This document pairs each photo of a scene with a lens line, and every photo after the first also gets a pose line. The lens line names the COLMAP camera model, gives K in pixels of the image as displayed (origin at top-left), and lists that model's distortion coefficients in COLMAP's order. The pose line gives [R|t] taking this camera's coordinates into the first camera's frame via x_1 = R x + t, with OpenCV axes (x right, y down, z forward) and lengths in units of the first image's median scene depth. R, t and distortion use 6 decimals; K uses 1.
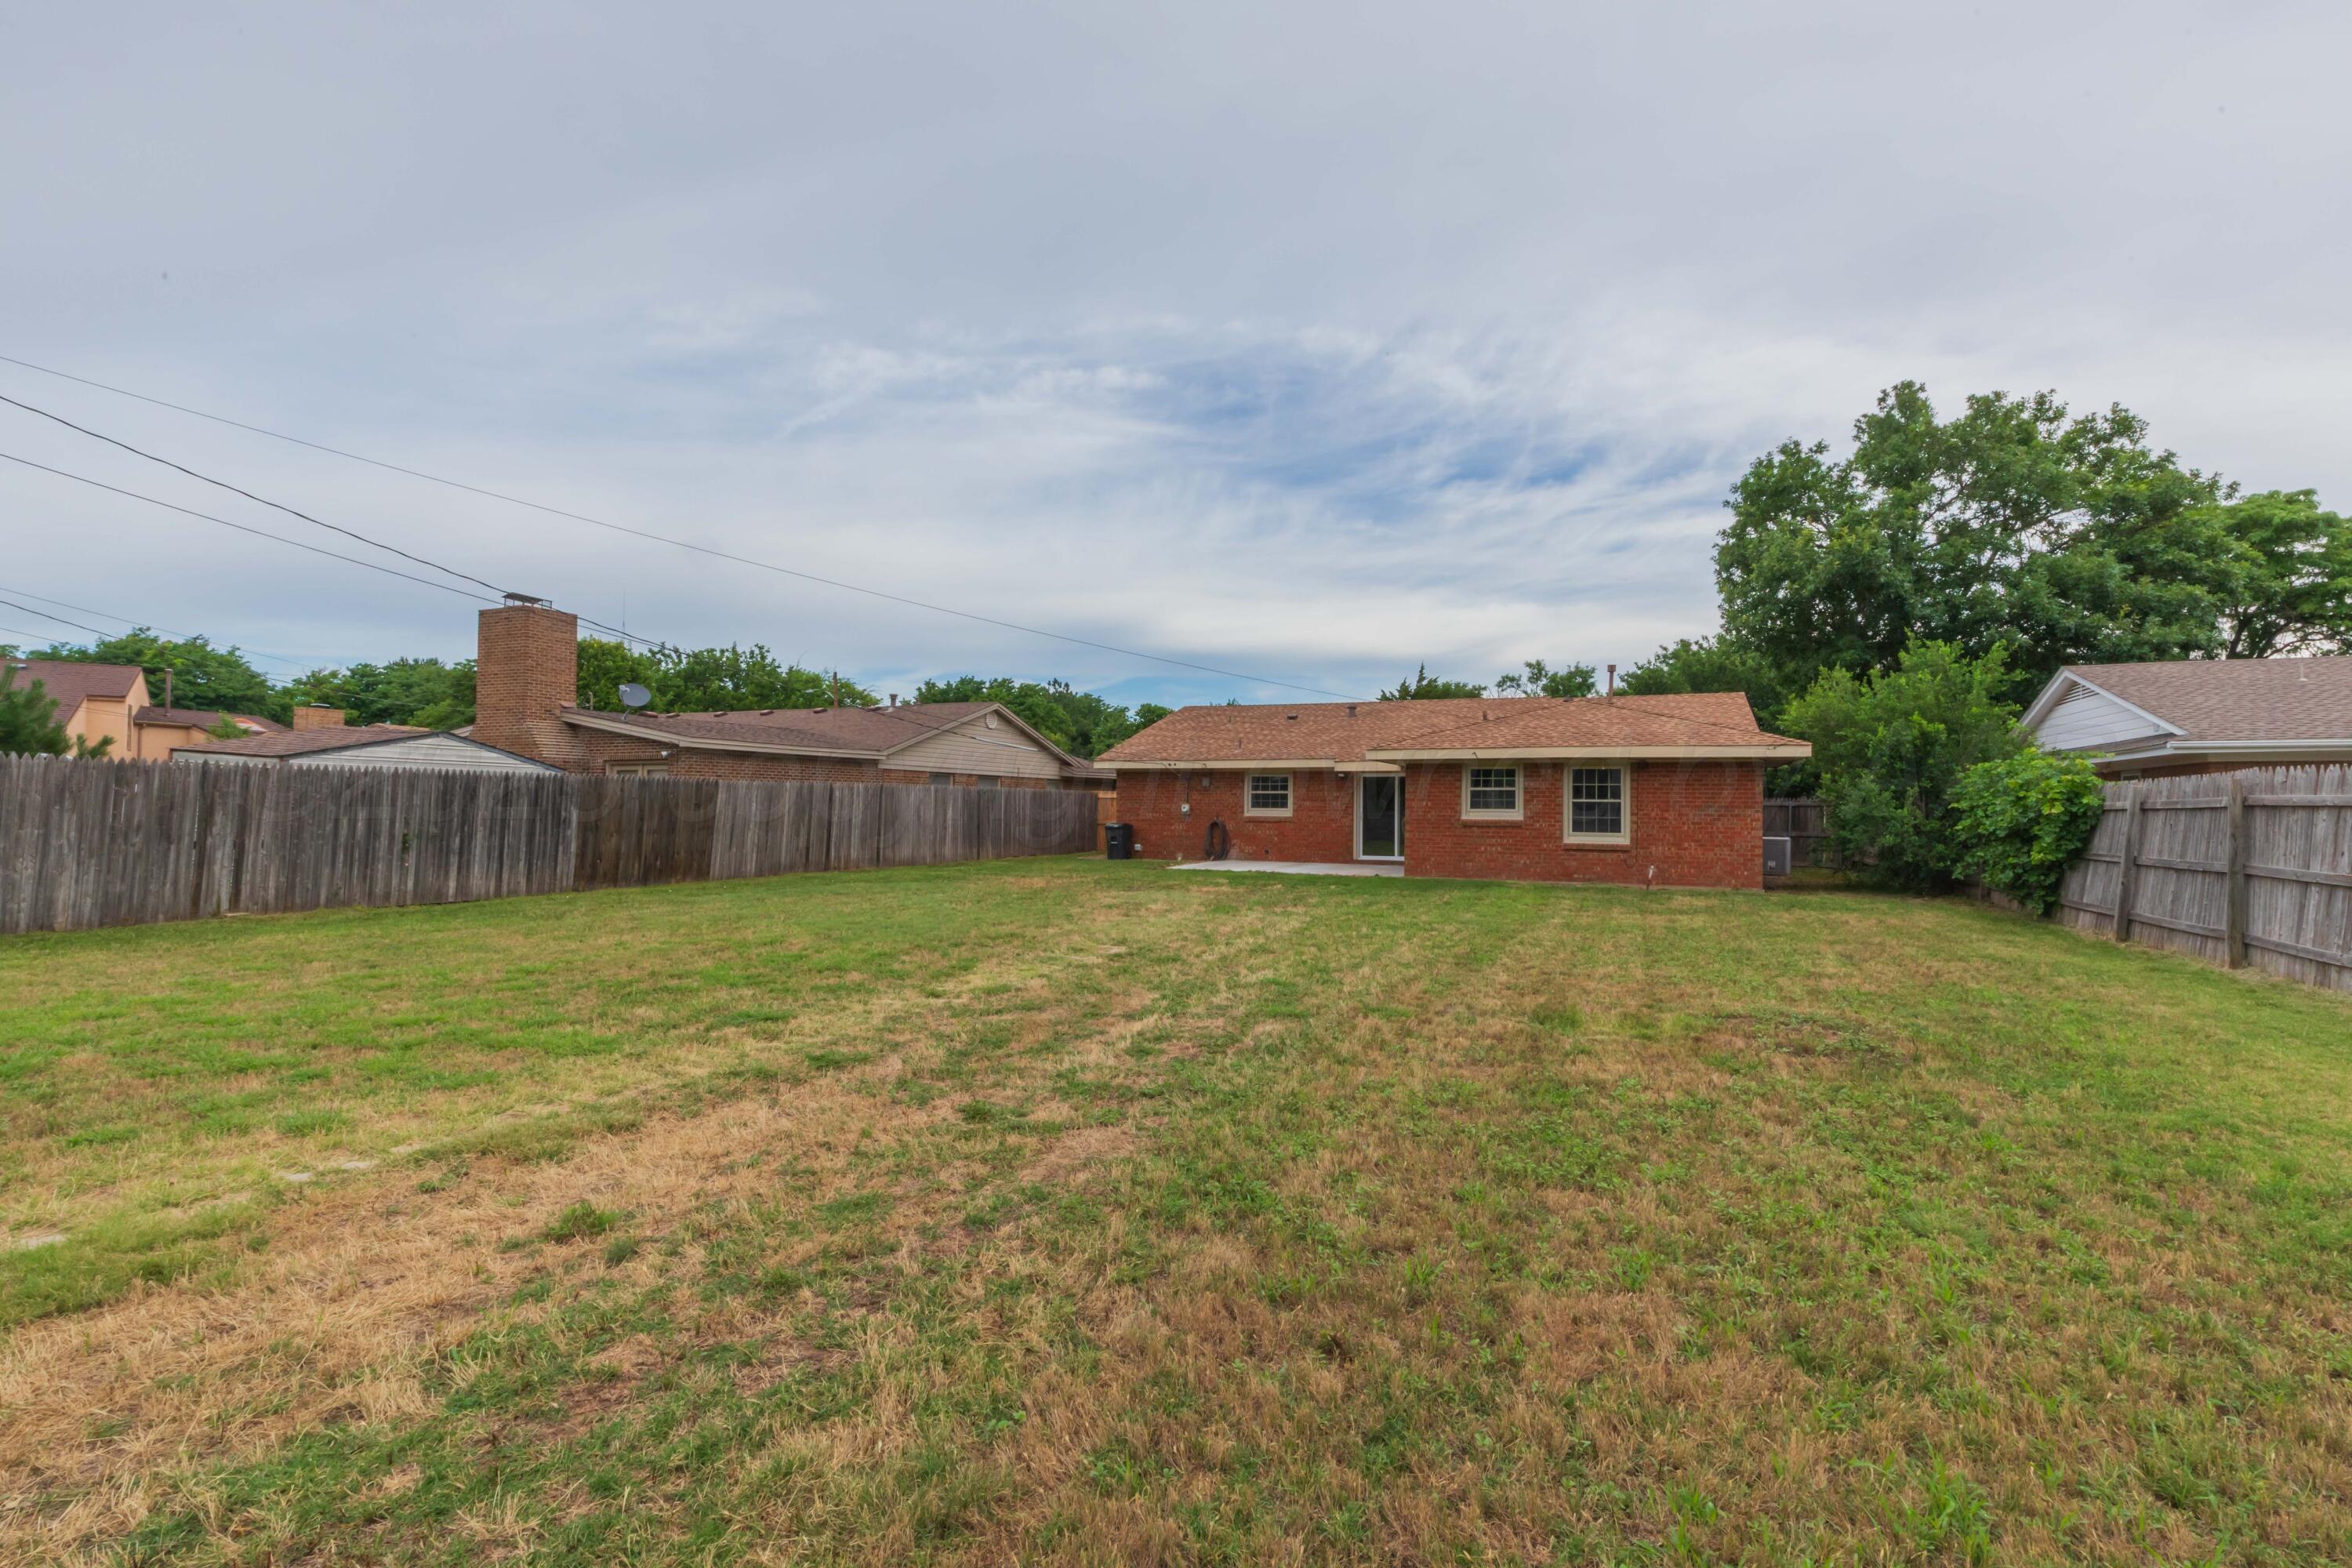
lens RADIAL K [[1053.9, 0, 1178.3], [0, 1053.9, 829.0], [0, 0, 1]] dist [0.002301, -0.000405]
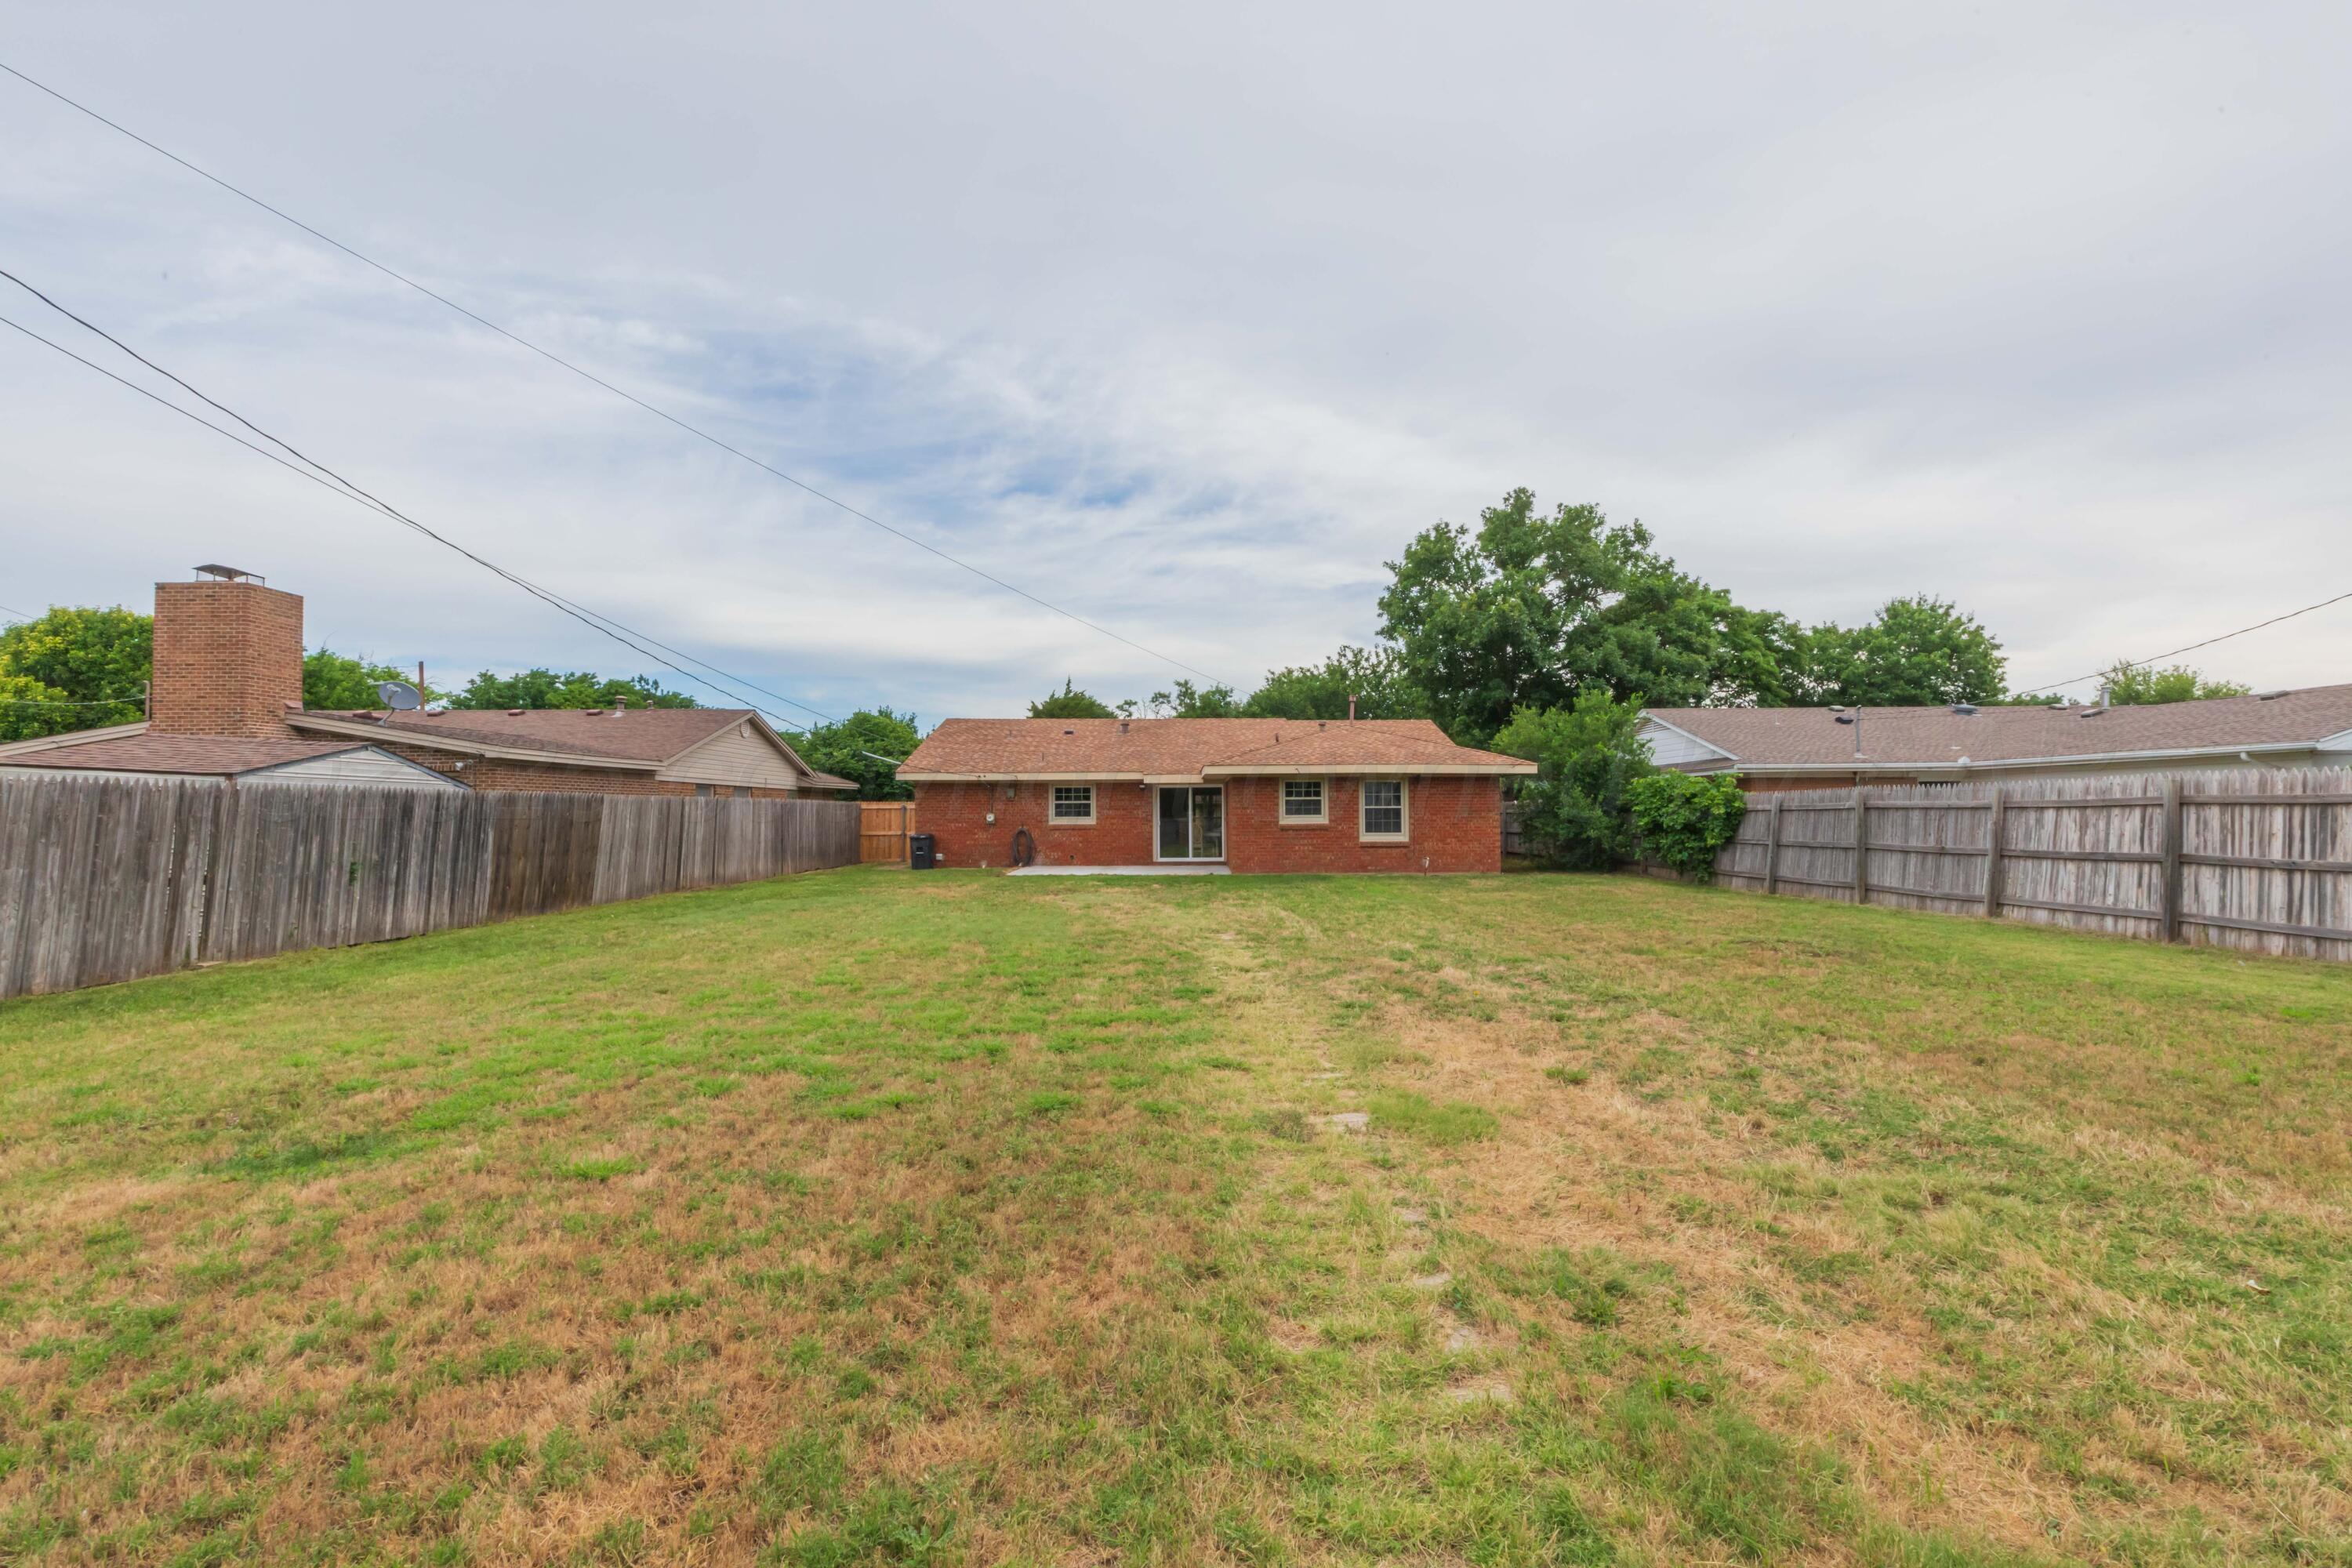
lens RADIAL K [[1068.2, 0, 1173.4], [0, 1068.2, 829.2], [0, 0, 1]] dist [0.009968, -0.001348]
pose [[0.911763, -0.019965, 0.410231, -0.275611], [0.022133, 0.999755, -0.000537, -0.004245], [-0.410120, 0.009569, 0.911982, -0.044958]]
